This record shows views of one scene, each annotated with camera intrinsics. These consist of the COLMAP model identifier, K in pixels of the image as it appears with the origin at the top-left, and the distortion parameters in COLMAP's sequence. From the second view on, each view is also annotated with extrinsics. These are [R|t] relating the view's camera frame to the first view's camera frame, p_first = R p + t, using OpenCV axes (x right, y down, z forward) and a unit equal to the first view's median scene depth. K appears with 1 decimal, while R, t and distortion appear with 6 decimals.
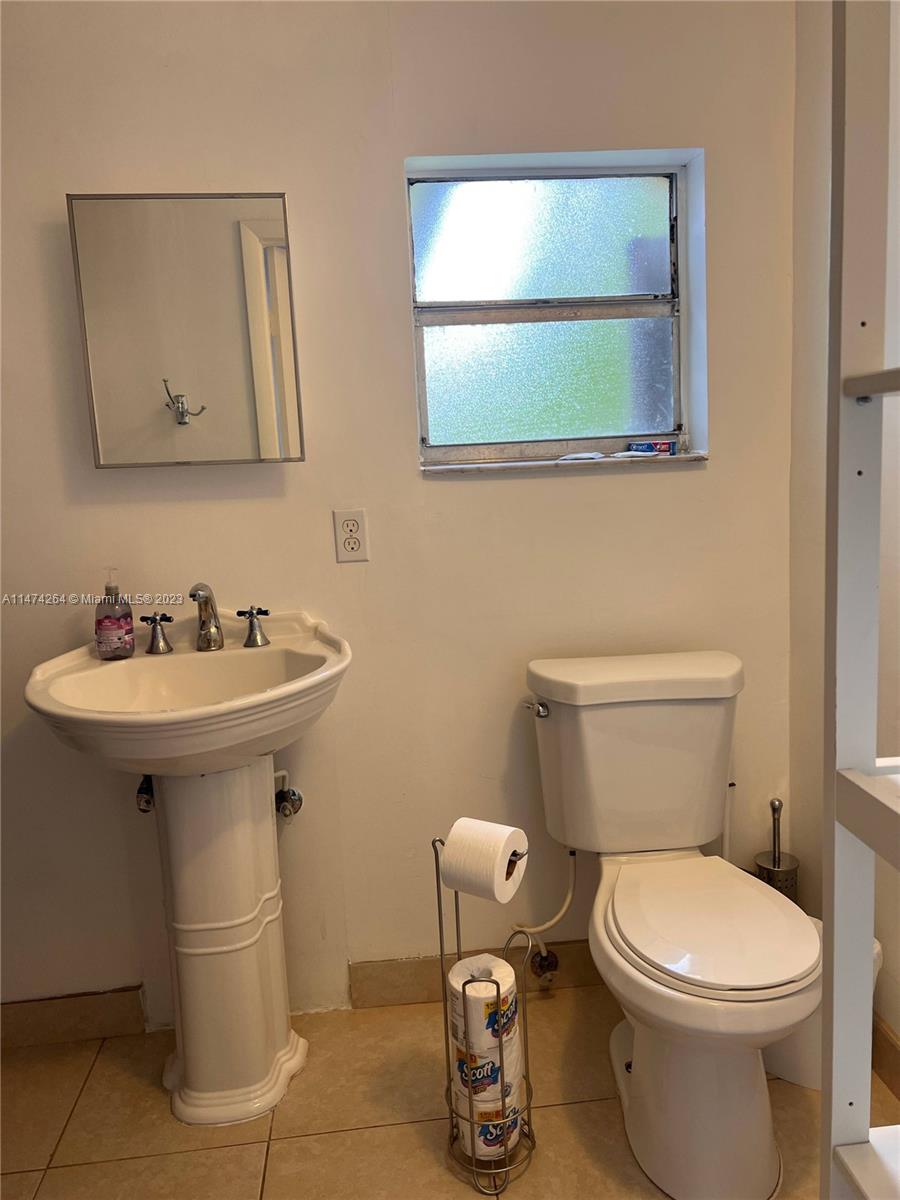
lens RADIAL K [[897.3, 0, 453.7], [0, 897.3, 602.1], [0, 0, 1]] dist [0.076129, -0.096281]
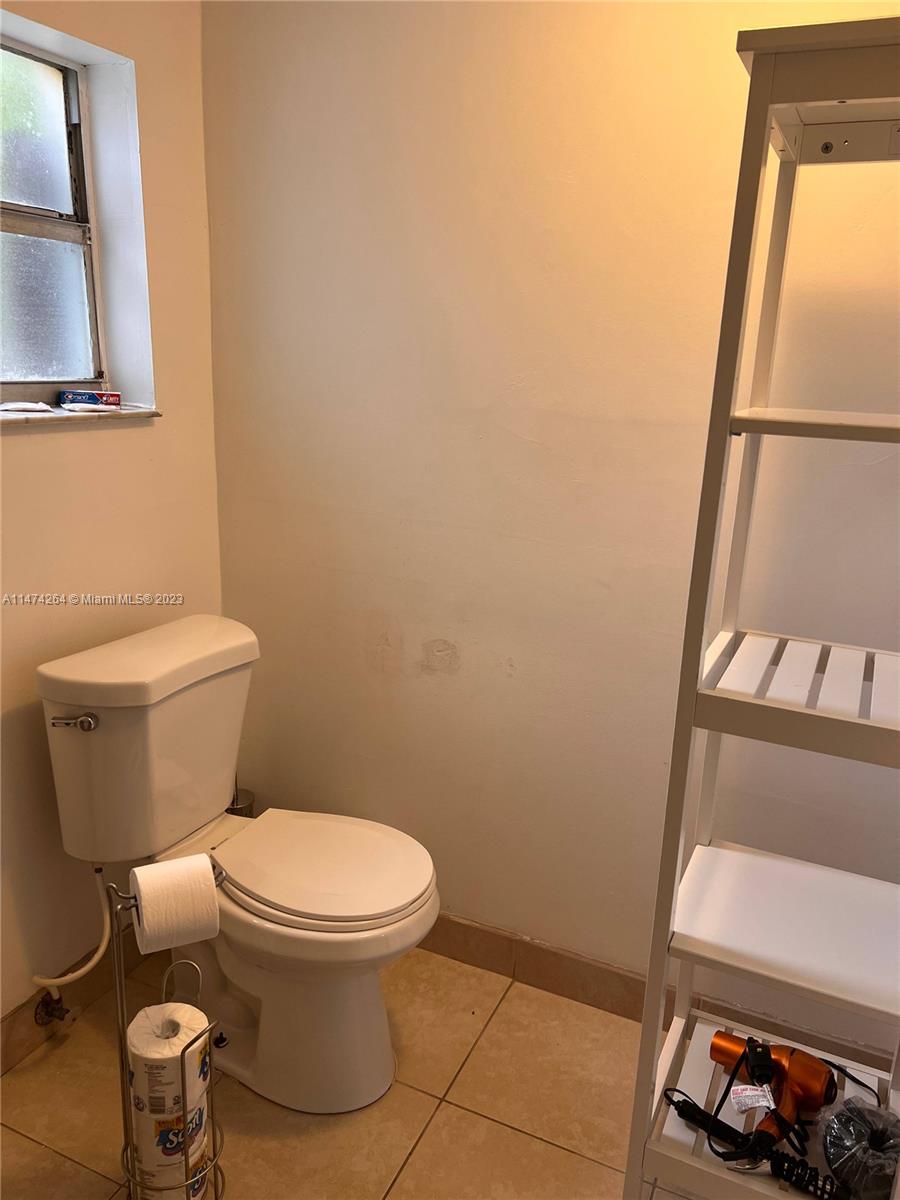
lens RADIAL K [[898.0, 0, 449.3], [0, 898.0, 624.2], [0, 0, 1]] dist [0.007168, 0.004759]
pose [[0.508131, -0.183639, 0.841474, -0.399062], [0.082231, 0.982886, 0.164845, -0.075974], [-0.857345, -0.014568, 0.514536, 0.268163]]
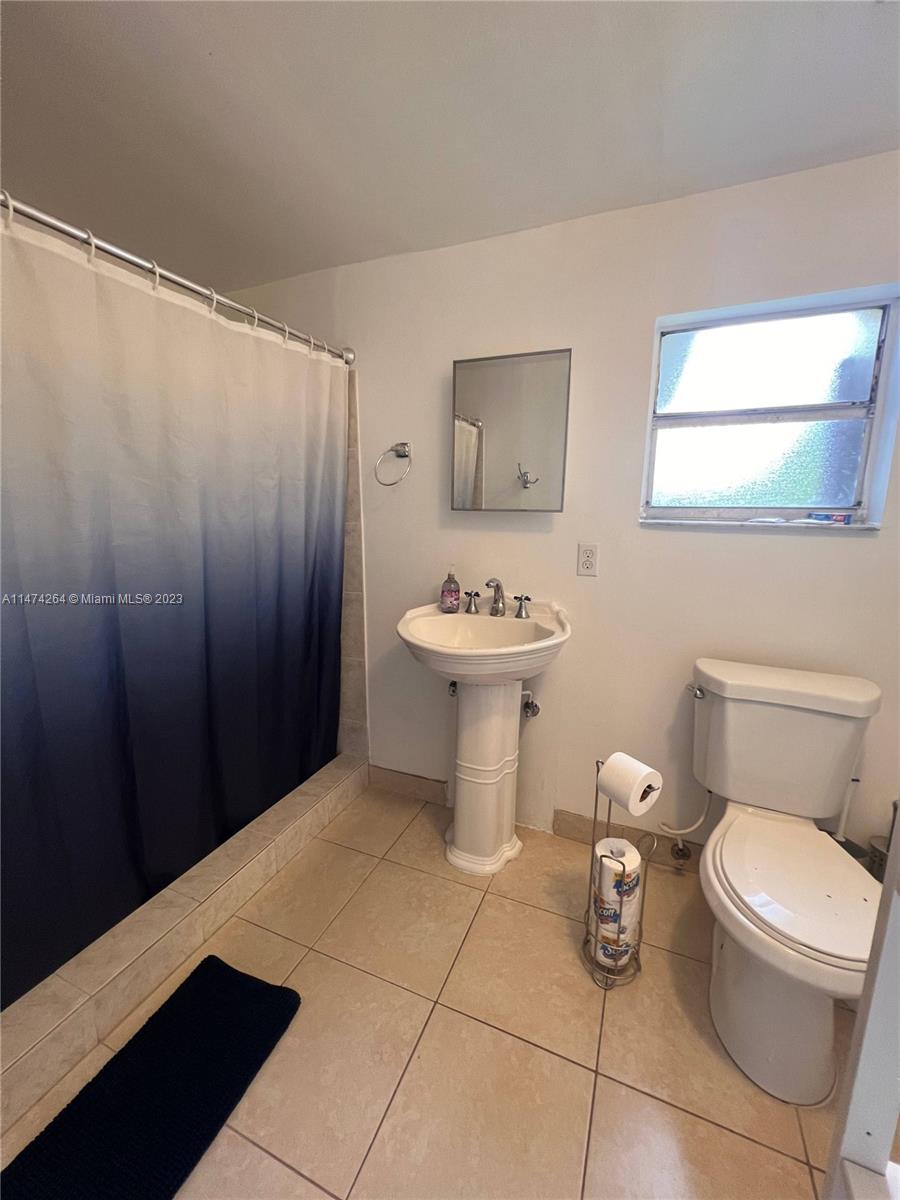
lens RADIAL K [[479.1, 0, 449.0], [0, 479.1, 602.3], [0, 0, 1]] dist [-0.001803, -0.000061]
pose [[0.874713, 0.146192, -0.462066, 0.077526], [-0.128800, 0.989256, 0.069163, -0.025646], [0.467213, -0.000983, 0.884144, 0.119554]]
